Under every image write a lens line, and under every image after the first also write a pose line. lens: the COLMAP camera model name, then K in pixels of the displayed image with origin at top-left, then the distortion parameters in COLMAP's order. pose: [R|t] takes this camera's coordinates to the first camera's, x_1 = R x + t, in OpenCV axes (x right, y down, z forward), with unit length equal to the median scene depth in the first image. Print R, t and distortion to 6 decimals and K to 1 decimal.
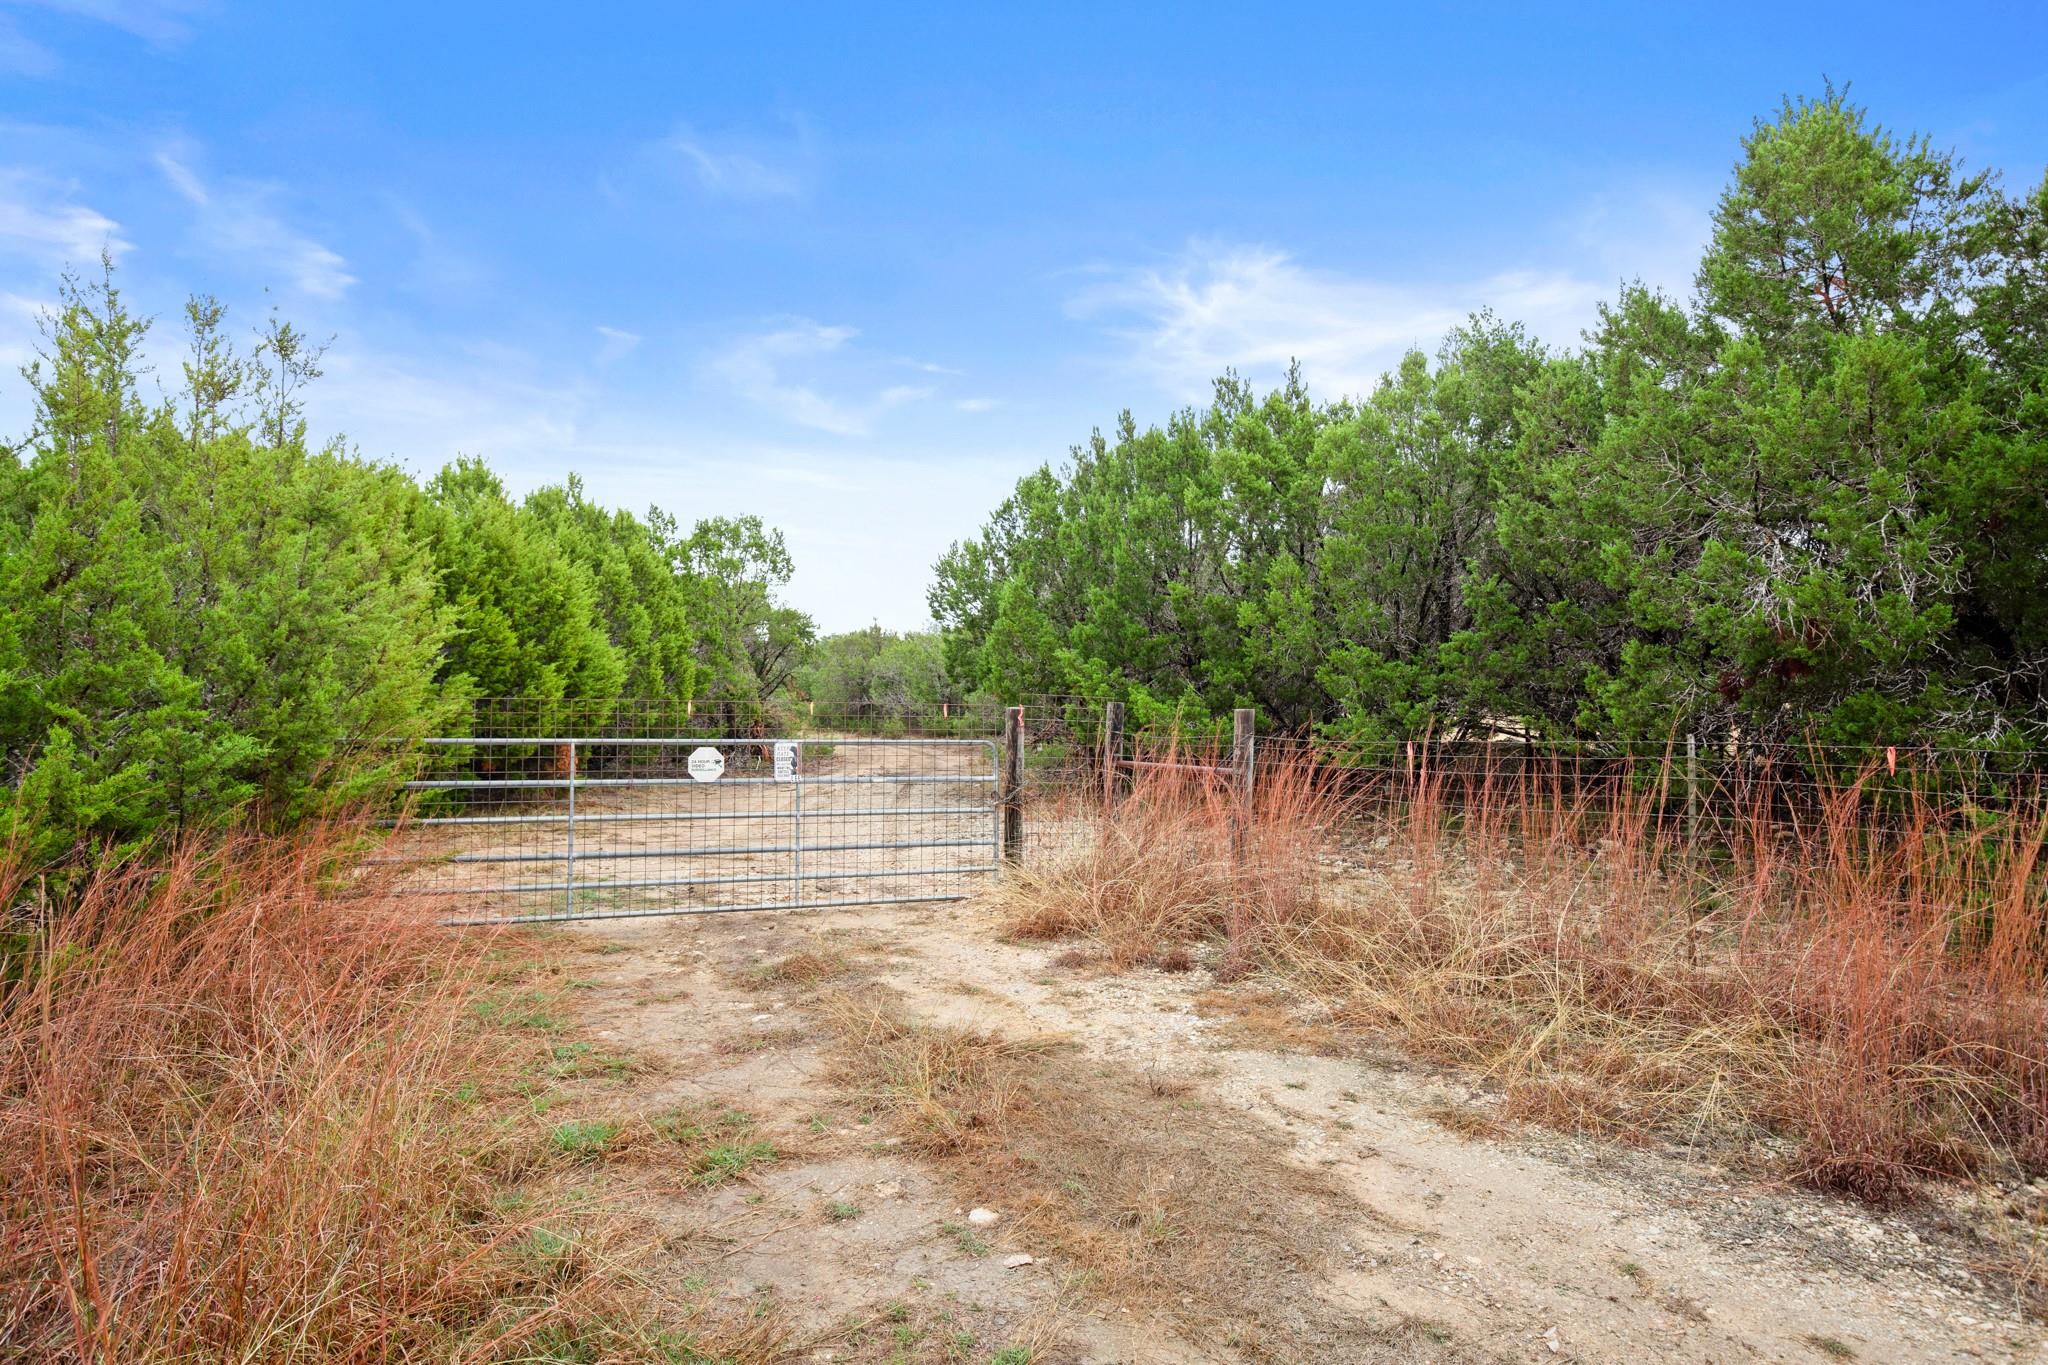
lens RADIAL K [[1108.0, 0, 1023.2], [0, 1108.0, 687.1], [0, 0, 1]] dist [-0.030776, -0.000481]
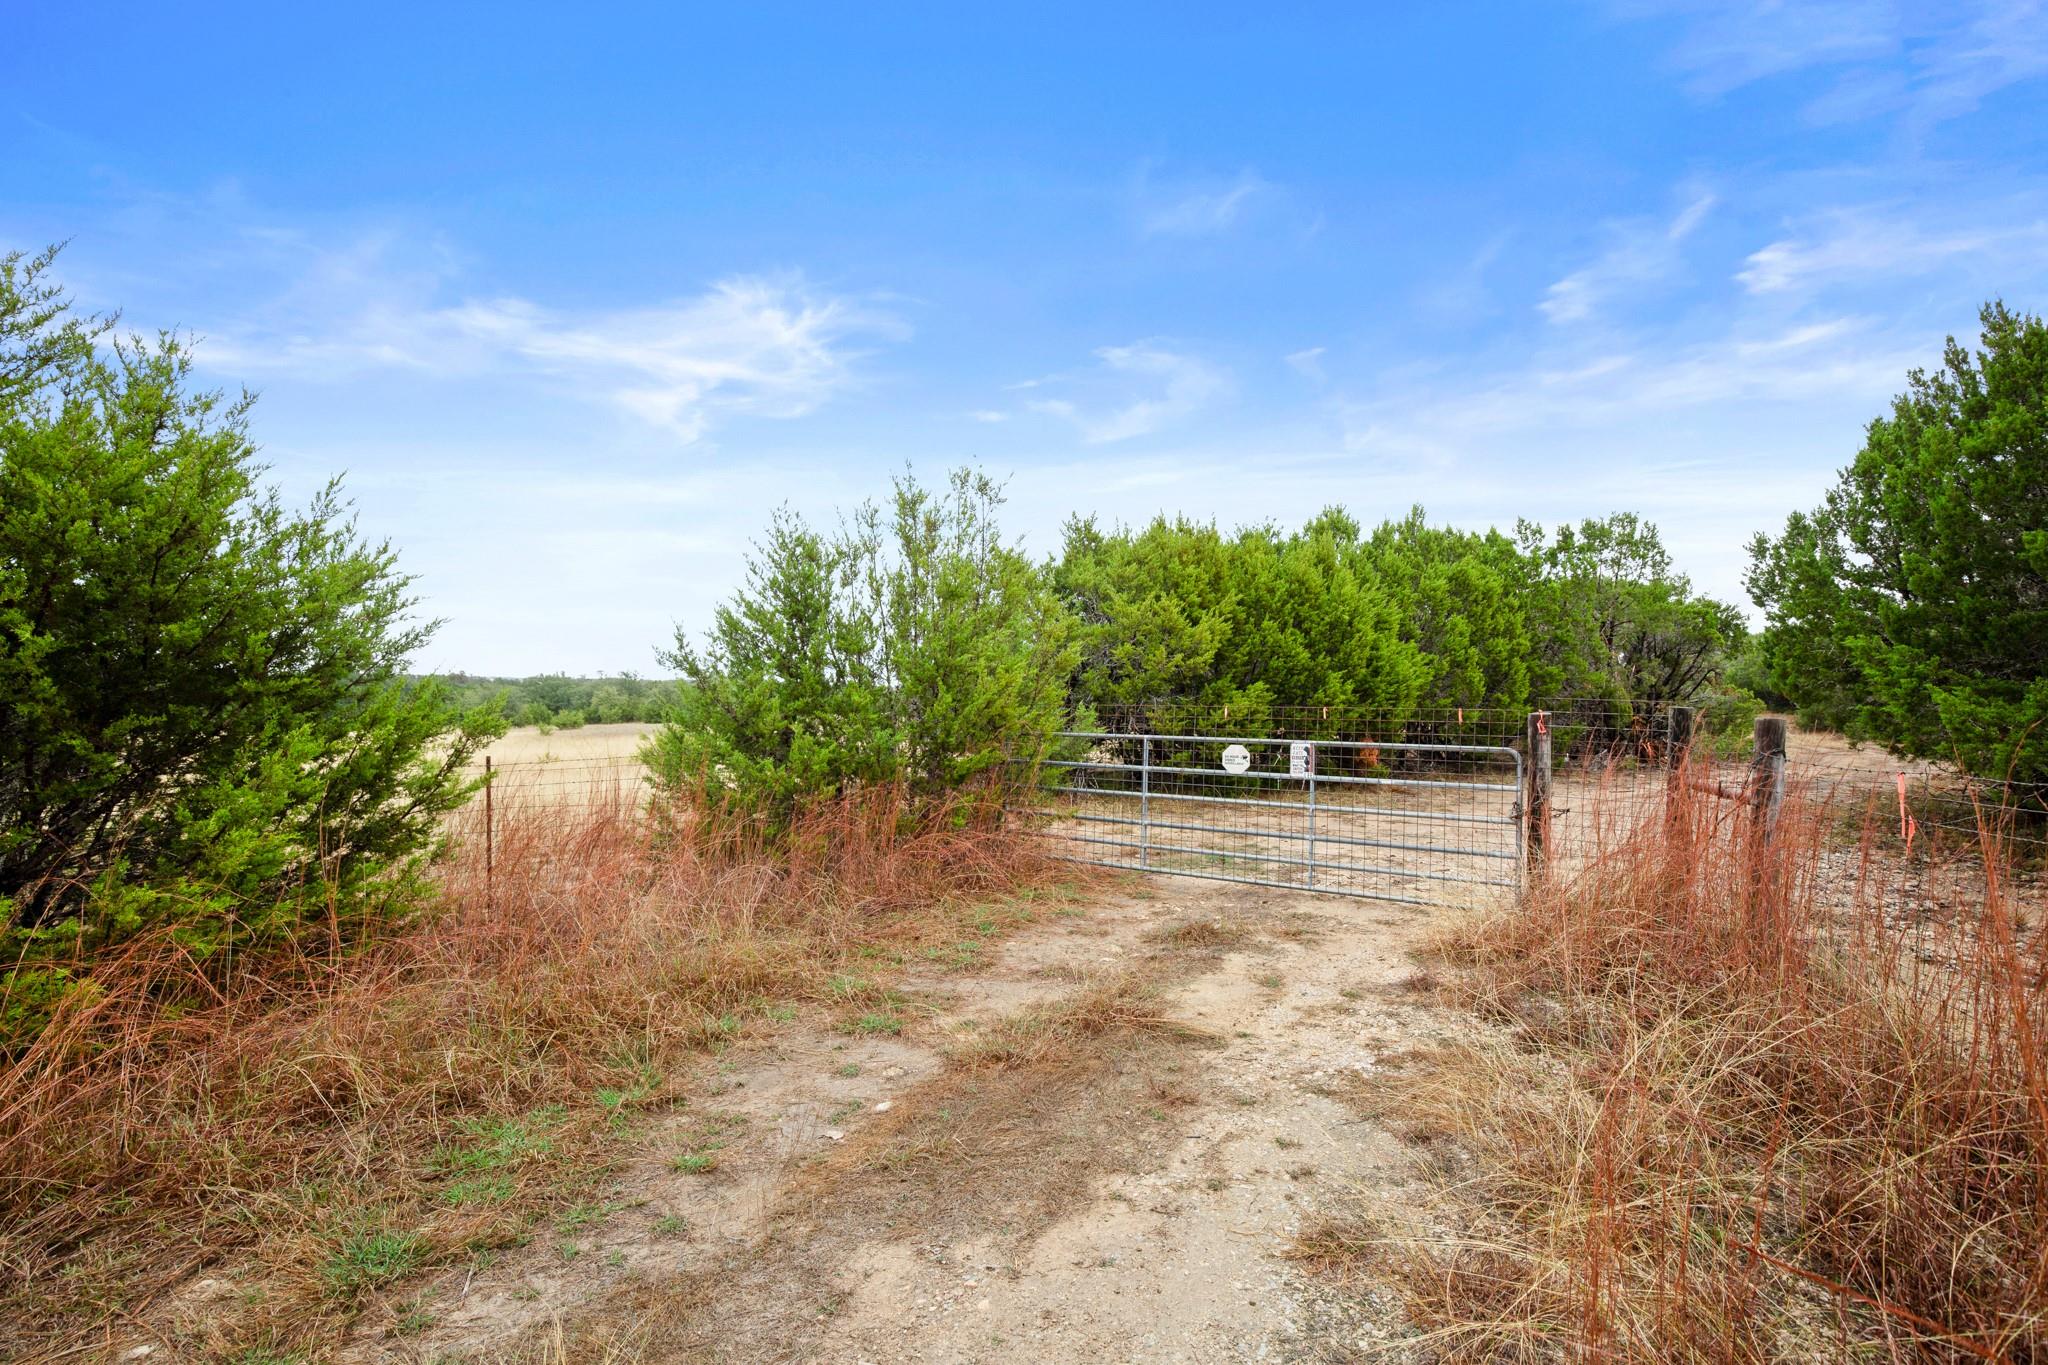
lens RADIAL K [[954.6, 0, 1022.7], [0, 954.6, 682.9], [0, 0, 1]] dist [-0.021732, 0.000317]
pose [[0.550991, -0.018834, -0.834298, 0.270469], [0.016962, 0.999792, -0.011368, -0.003385], [0.834339, -0.007888, 0.551196, 0.136396]]
